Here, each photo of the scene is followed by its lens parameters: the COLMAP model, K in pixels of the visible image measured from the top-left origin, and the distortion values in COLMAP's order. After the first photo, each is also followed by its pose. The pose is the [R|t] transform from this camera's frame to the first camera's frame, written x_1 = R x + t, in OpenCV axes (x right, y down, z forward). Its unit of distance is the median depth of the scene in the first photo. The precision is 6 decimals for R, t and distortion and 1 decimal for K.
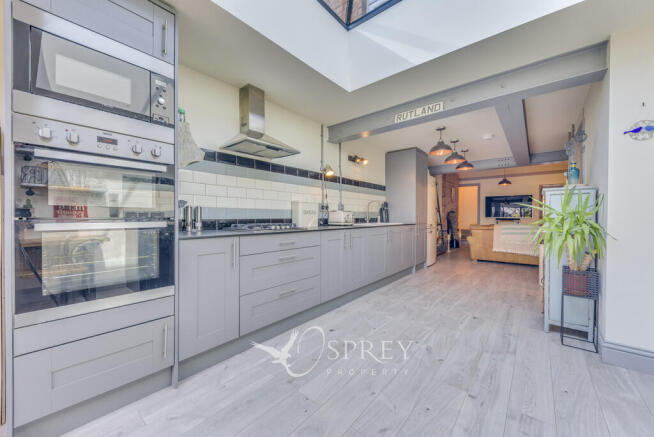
lens RADIAL K [[247.5, 0, 327.9], [0, 247.5, 218.4], [0, 0, 1]] dist [0.000204, 0.000014]
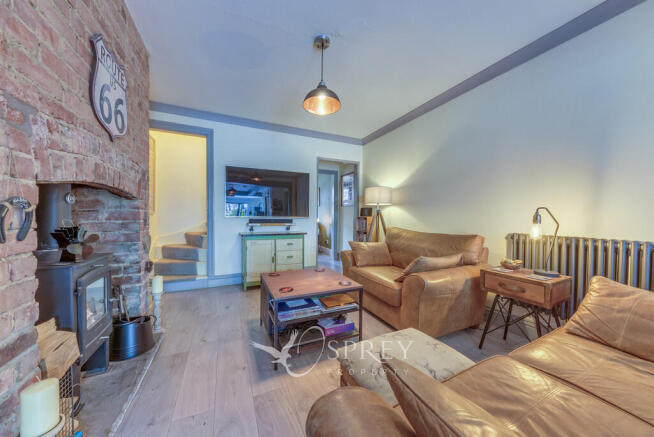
lens RADIAL K [[223.2, 0, 328.0], [0, 223.2, 218.4], [0, 0, 1]] dist [-0.001281, -0.000197]
pose [[0.429195, -0.015390, 0.903081, 0.399021], [0.003509, 0.999876, 0.015372, -0.006957], [-0.903205, -0.003429, 0.429195, 0.734696]]
